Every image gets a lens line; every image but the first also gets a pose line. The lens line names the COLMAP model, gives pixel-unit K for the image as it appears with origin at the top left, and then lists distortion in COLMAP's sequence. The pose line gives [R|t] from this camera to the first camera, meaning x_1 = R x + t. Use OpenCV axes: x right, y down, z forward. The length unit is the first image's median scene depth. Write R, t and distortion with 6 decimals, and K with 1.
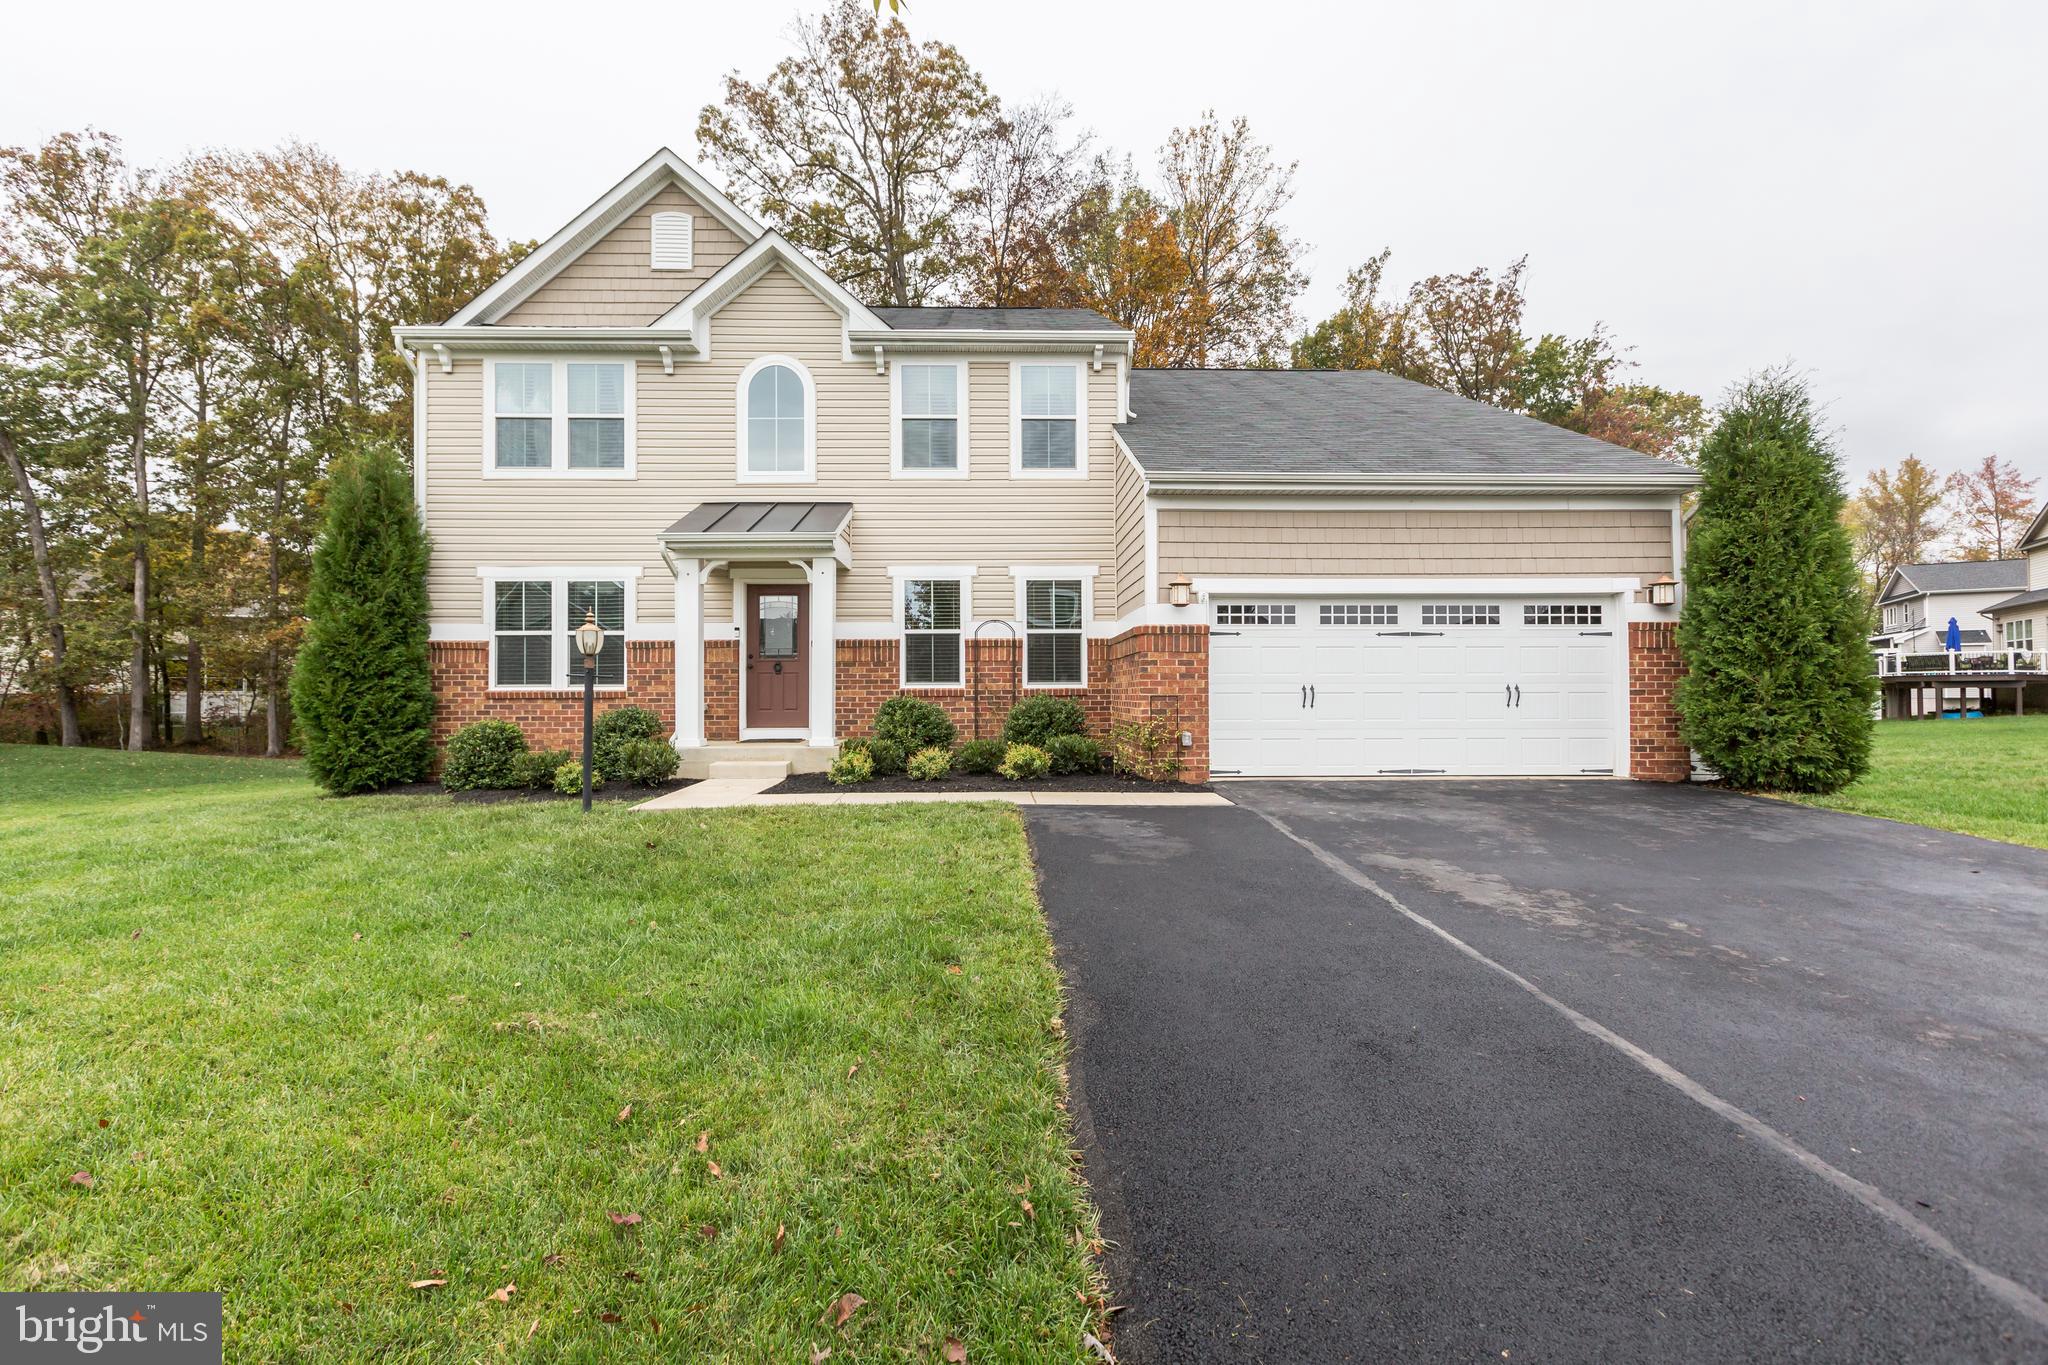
lens RADIAL K [[929.4, 0, 1019.1], [0, 929.4, 675.7], [0, 0, 1]] dist [0.000131, 0.000196]
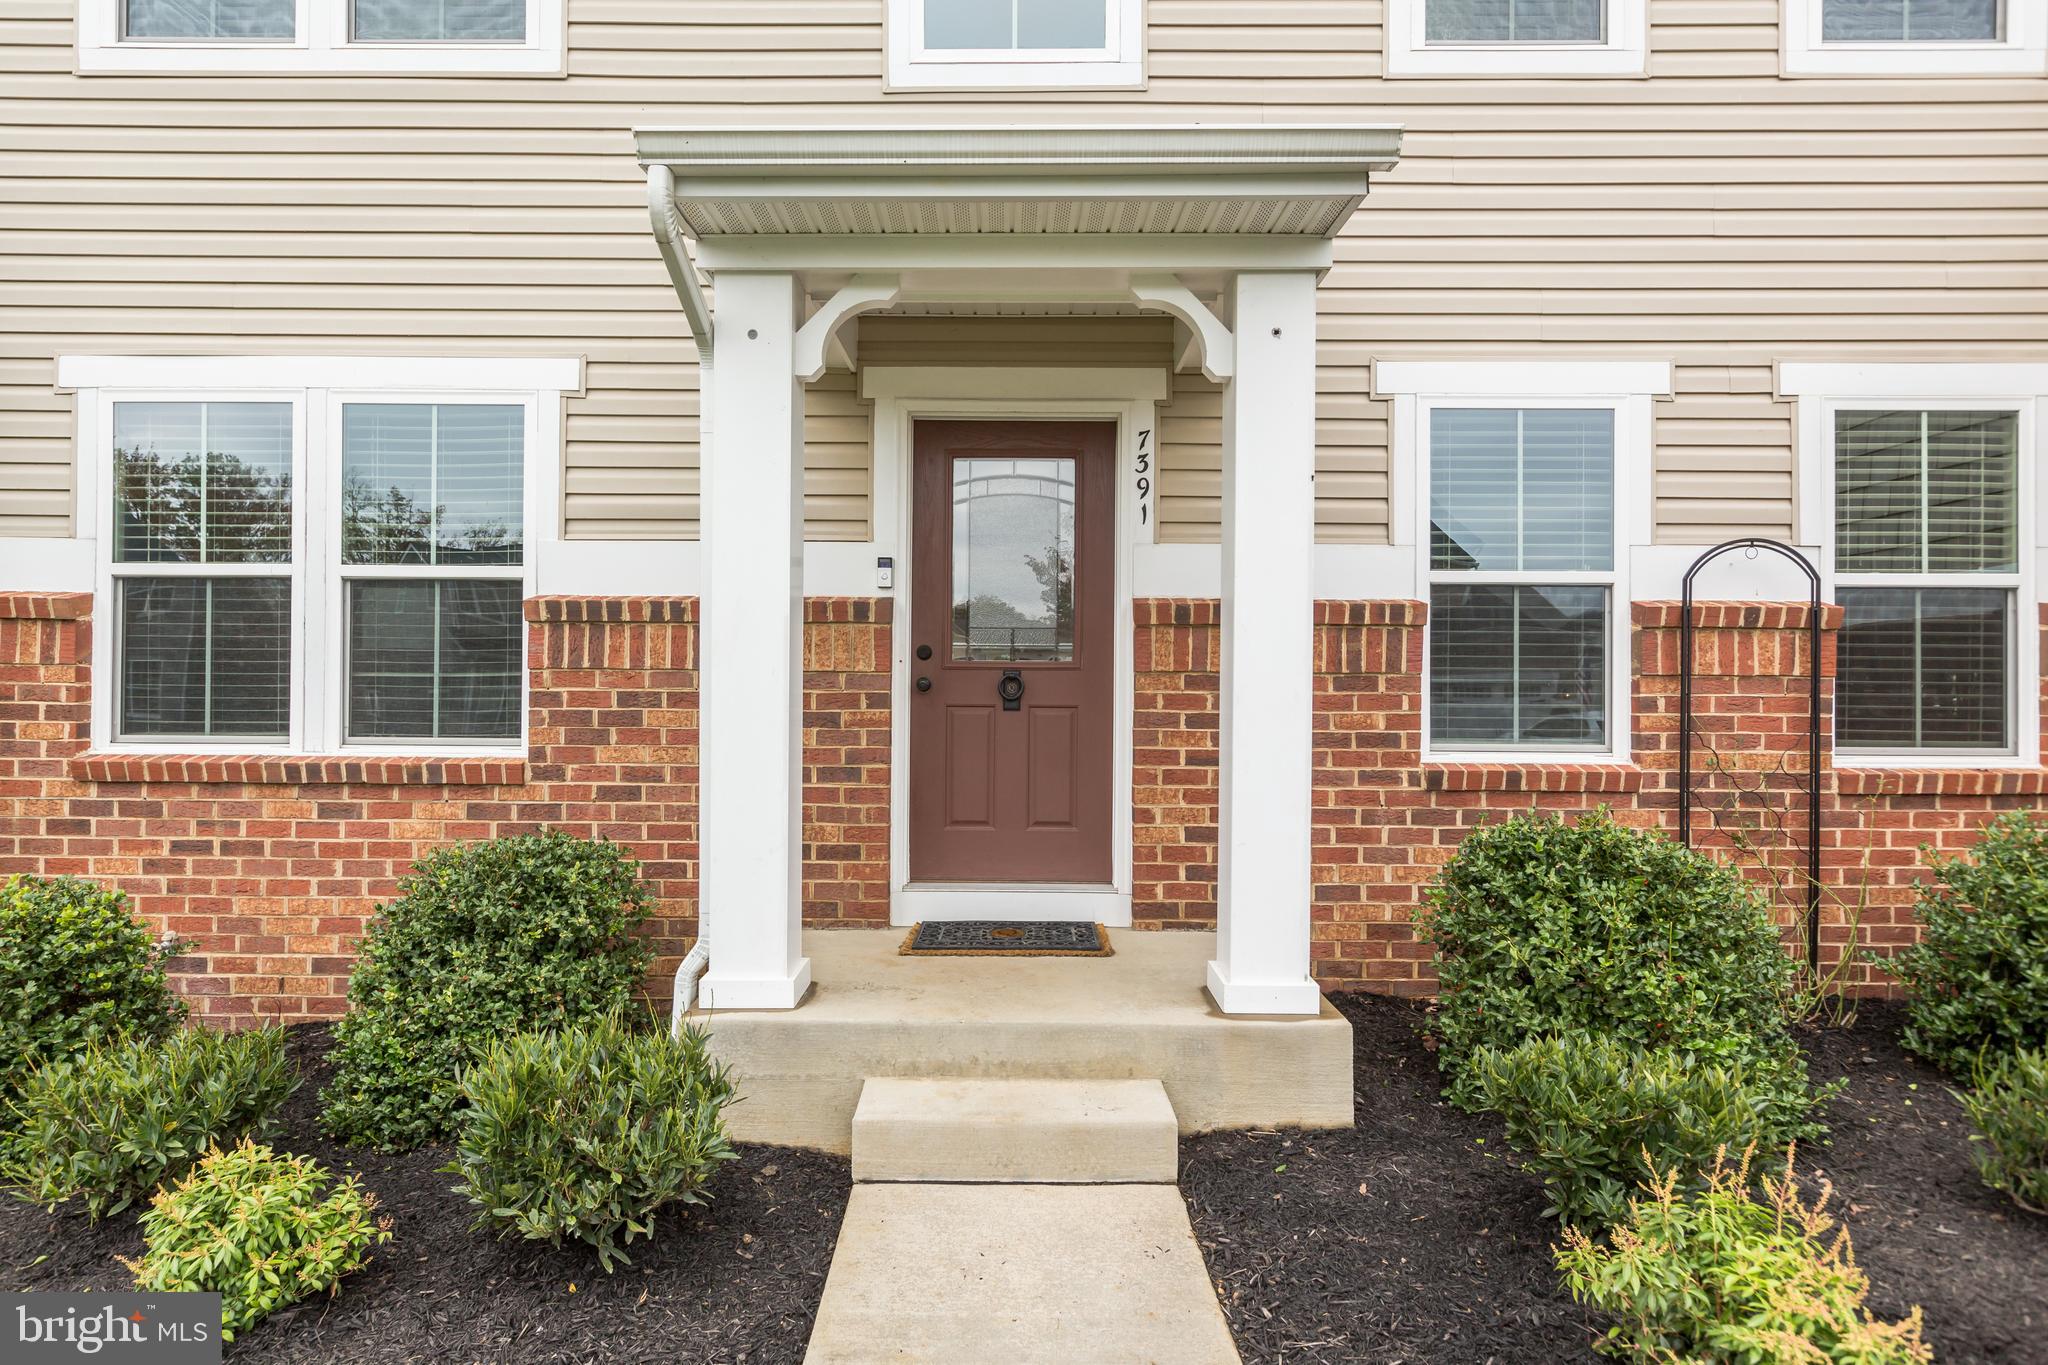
lens RADIAL K [[1163.5, 0, 1028.1], [0, 1163.5, 681.9], [0, 0, 1]] dist [0.004056, -0.000539]
pose [[0.999594, 0.010865, -0.026337, -0.247192], [-0.010593, 0.999889, 0.010452, -0.015412], [0.026448, -0.010169, 0.999598, 0.619606]]
